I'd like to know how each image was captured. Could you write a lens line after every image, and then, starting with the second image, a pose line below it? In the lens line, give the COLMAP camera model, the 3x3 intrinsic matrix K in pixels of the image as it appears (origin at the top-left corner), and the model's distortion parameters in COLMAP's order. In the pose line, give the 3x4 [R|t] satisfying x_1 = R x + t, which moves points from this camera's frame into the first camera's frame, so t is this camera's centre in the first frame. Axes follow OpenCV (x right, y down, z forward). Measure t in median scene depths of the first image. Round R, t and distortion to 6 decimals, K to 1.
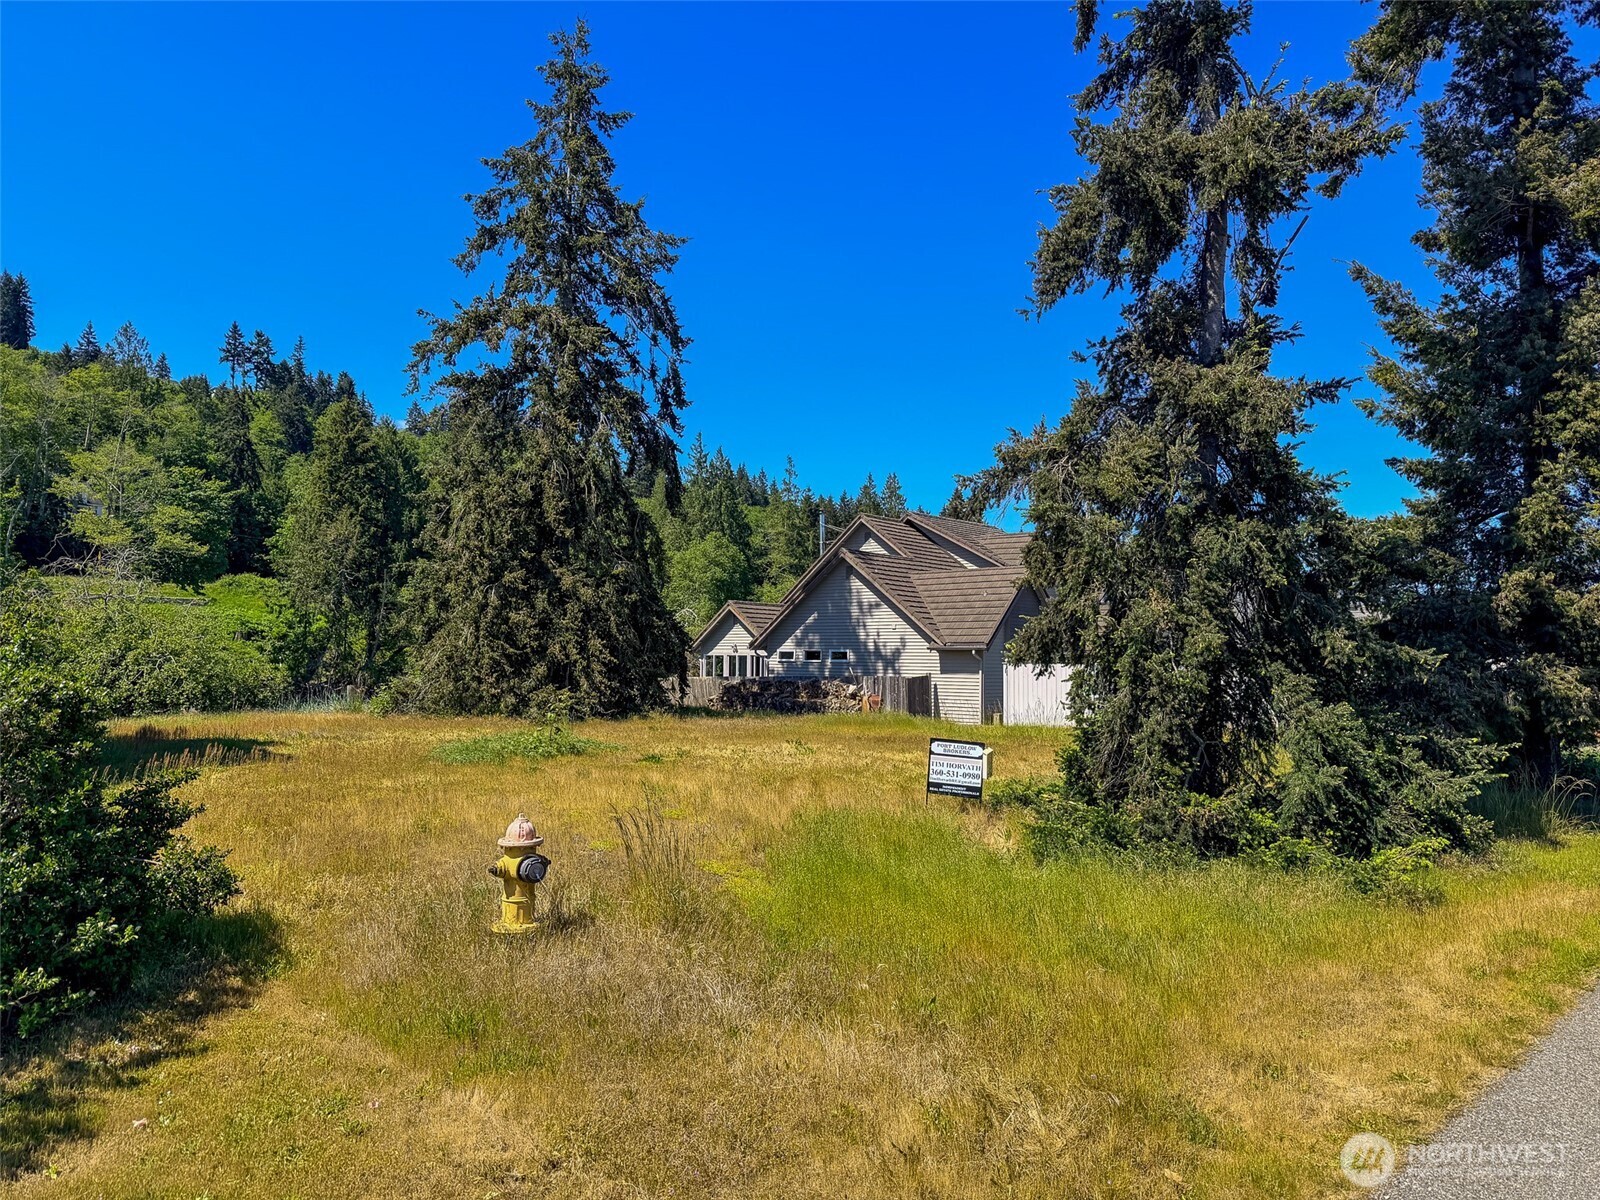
lens RADIAL K [[1132.4, 0, 808.7], [0, 1132.4, 609.8], [0, 0, 1]] dist [0.016939, -0.021290]
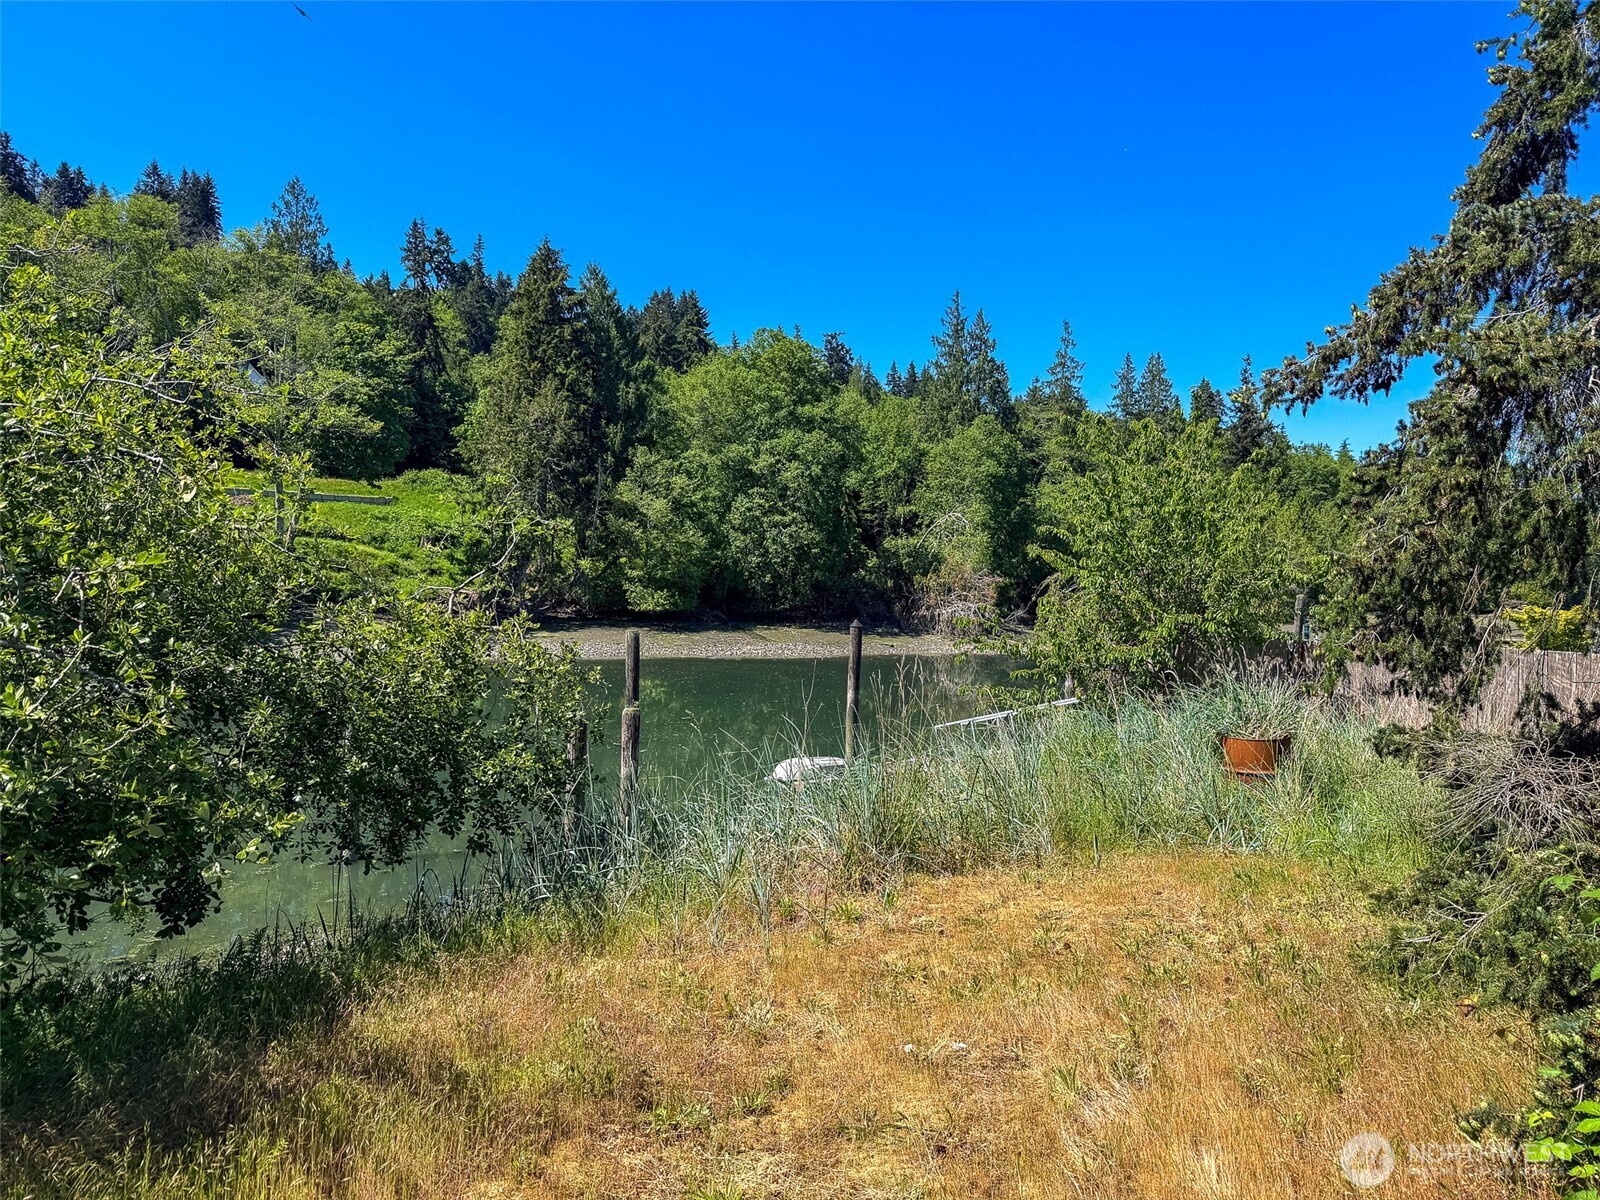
lens RADIAL K [[1132.4, 0, 825.3], [0, 1132.4, 612.1], [0, 0, 1]] dist [0.016939, -0.021290]
pose [[0.991746, 0.013275, -0.127527, -0.113445], [-0.003043, 0.996783, 0.080093, 0.007115], [0.128180, -0.079044, 0.988596, 0.229940]]
